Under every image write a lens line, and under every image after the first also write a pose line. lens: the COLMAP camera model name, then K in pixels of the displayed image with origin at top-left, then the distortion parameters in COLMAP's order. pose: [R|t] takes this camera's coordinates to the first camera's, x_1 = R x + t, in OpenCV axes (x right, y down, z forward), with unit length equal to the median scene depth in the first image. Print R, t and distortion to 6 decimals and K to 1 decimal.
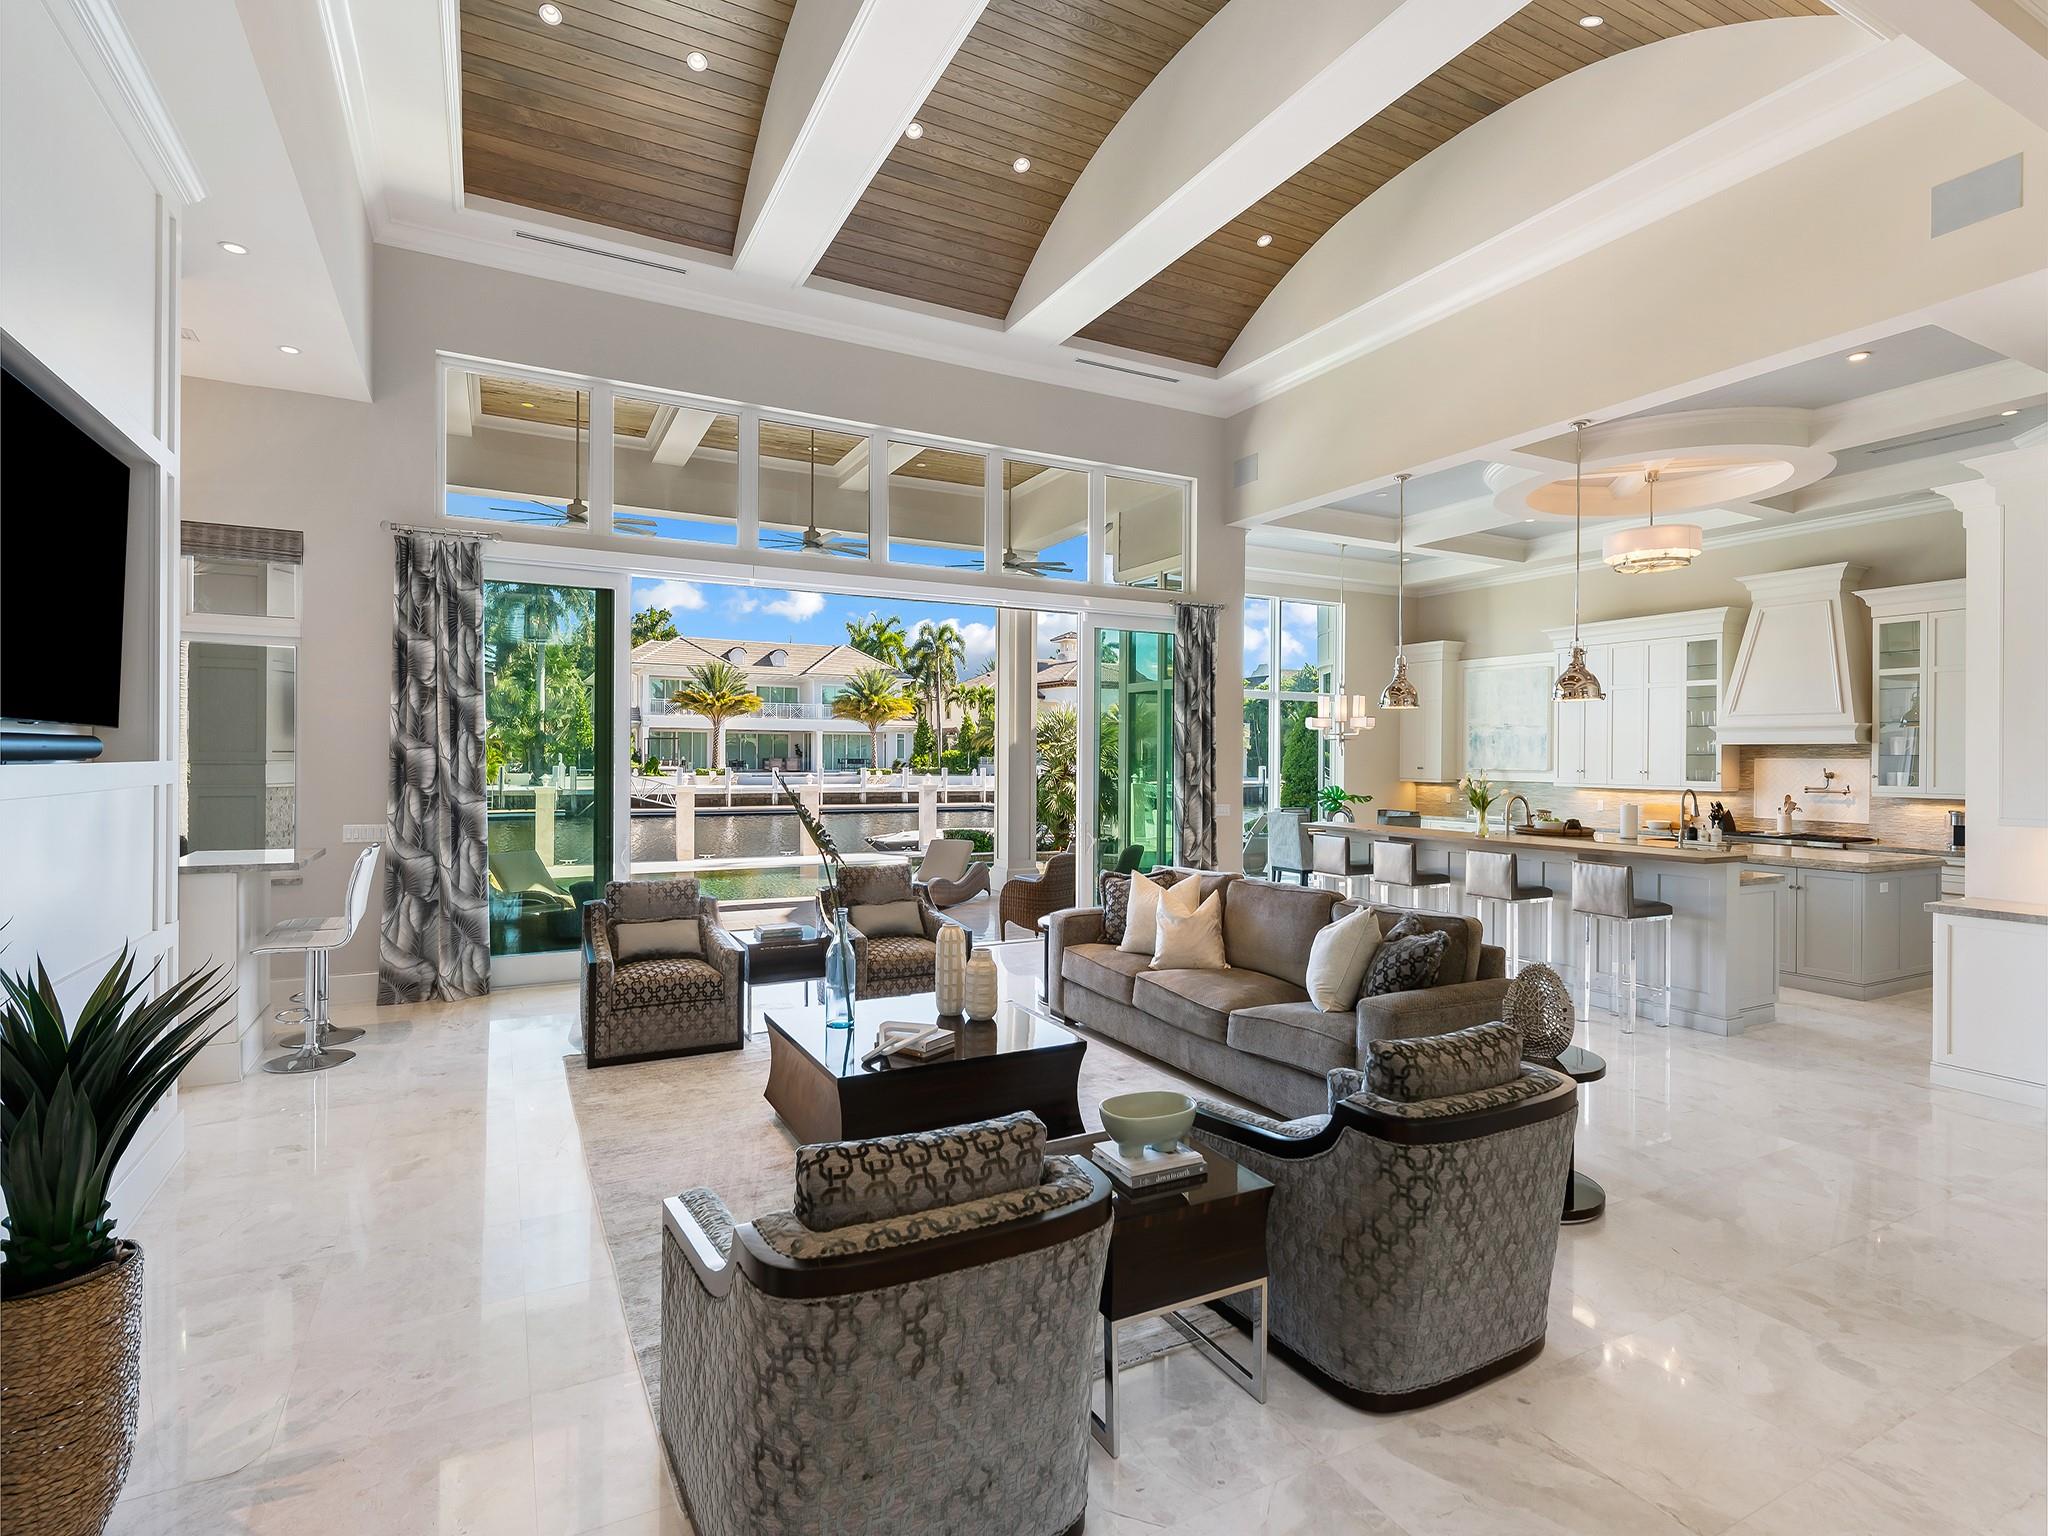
lens RADIAL K [[1008.9, 0, 1024.0], [0, 1008.9, 761.8], [0, 0, 1]] dist [0.017495, -0.011899]
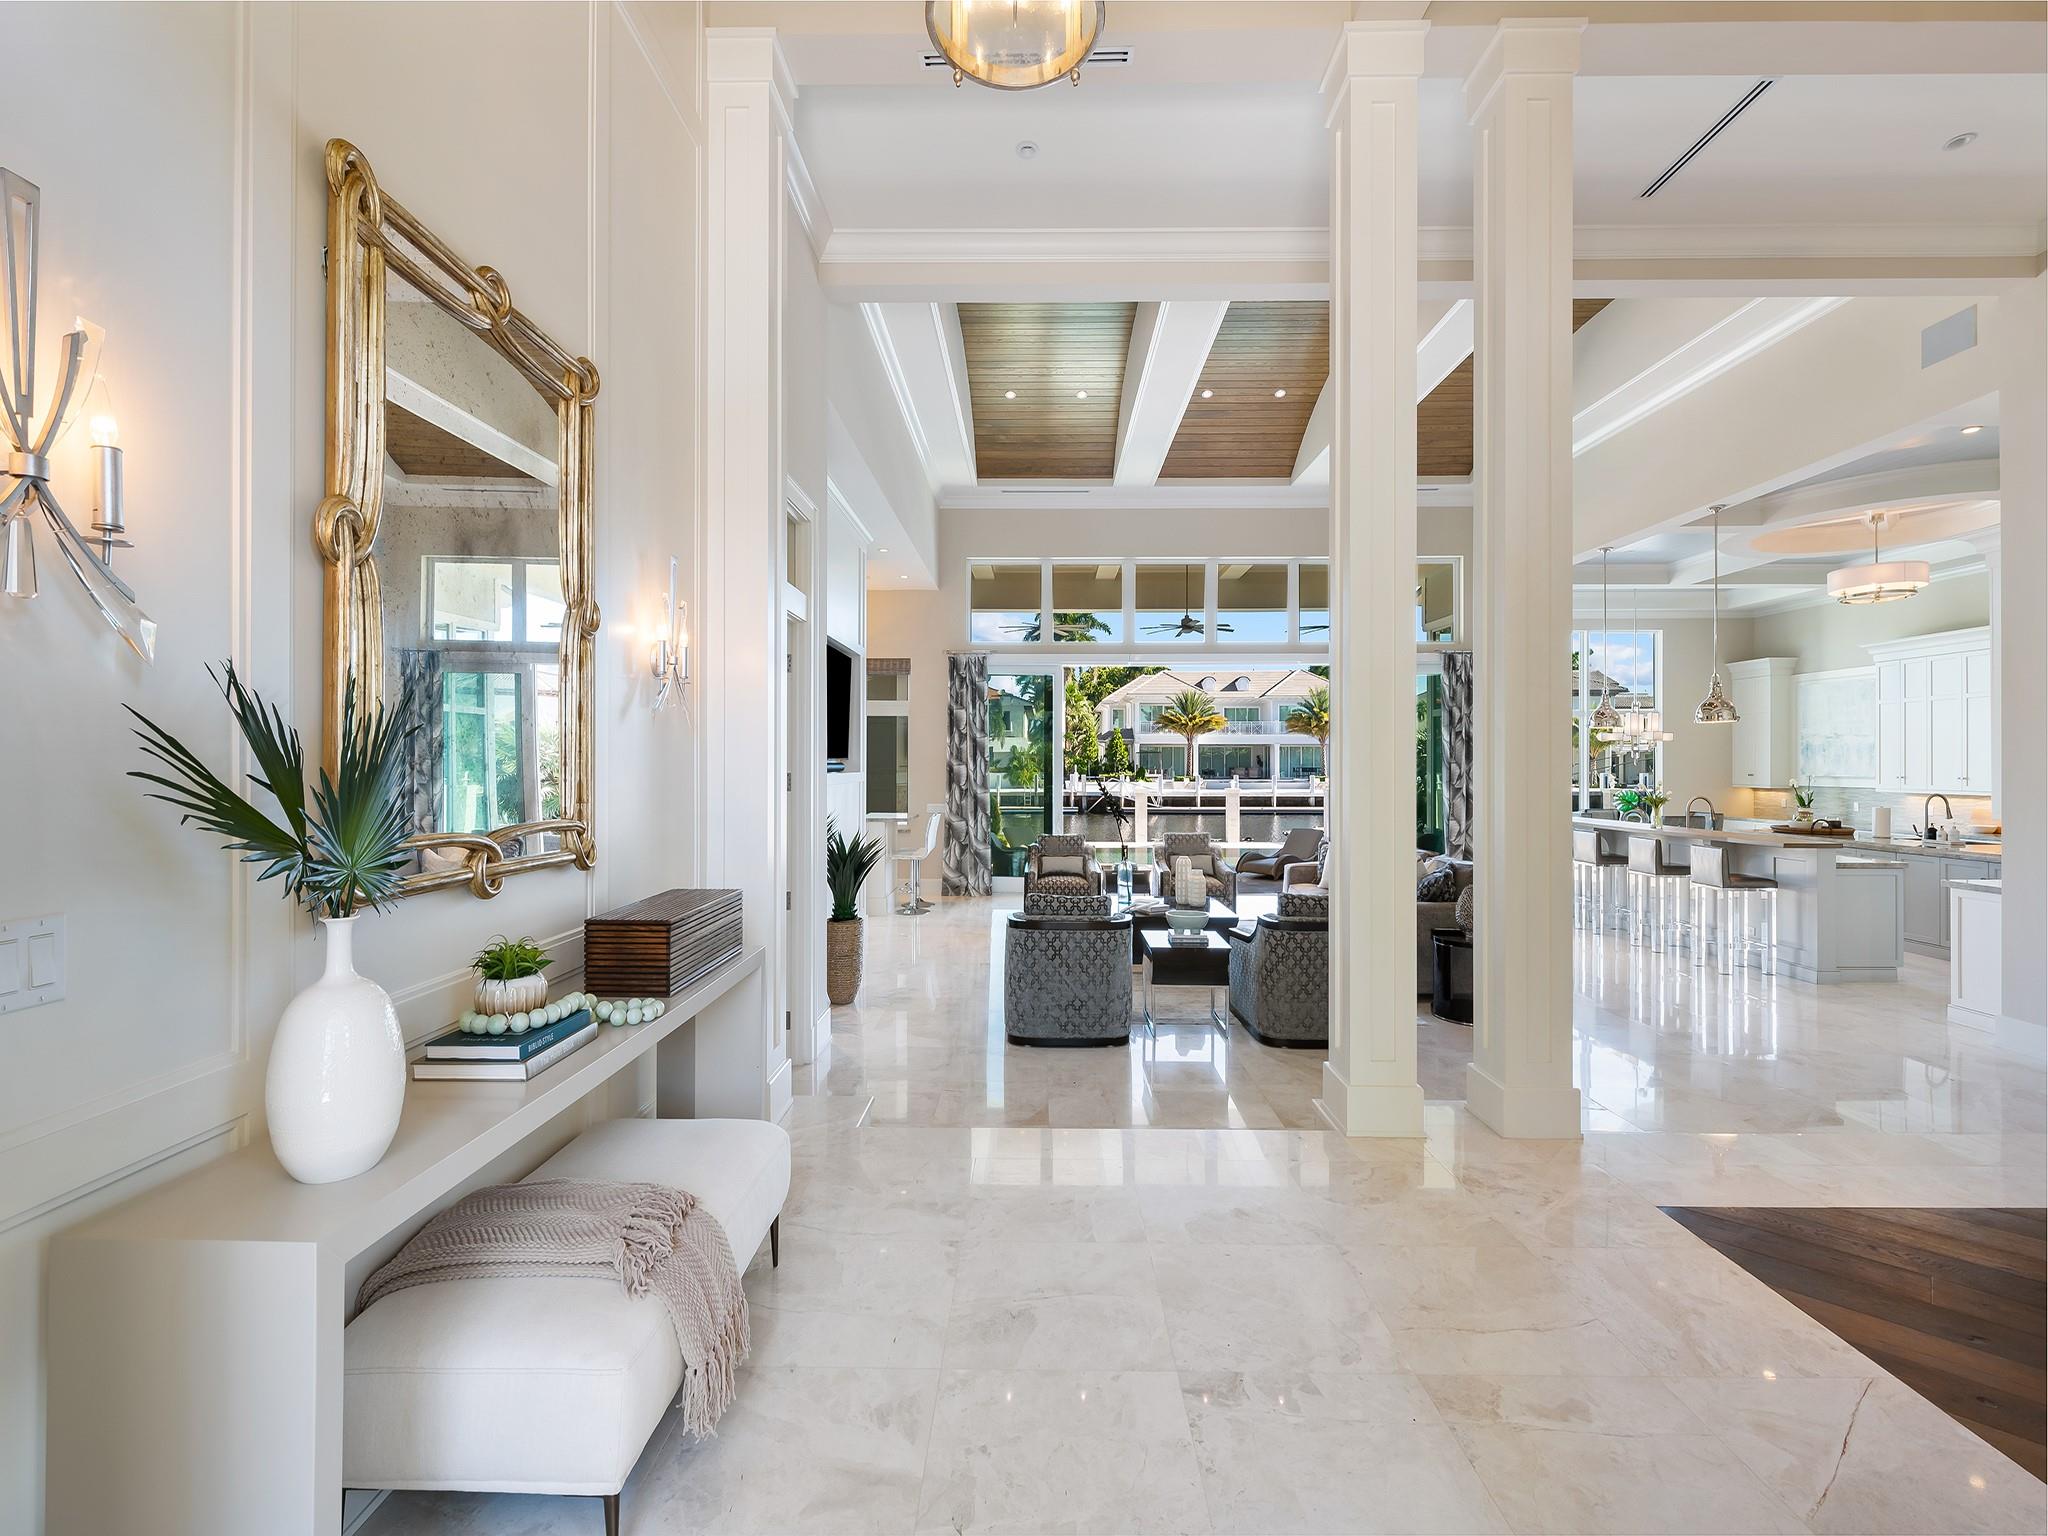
lens RADIAL K [[876.6, 0, 1019.7], [0, 876.6, 764.6], [0, 0, 1]] dist [0.000177, -0.000876]
pose [[0.875245, -0.006454, -0.483636, 0.242917], [0.003217, 0.999967, -0.007522, -0.000863], [0.483669, 0.005028, 0.875237, -0.317026]]
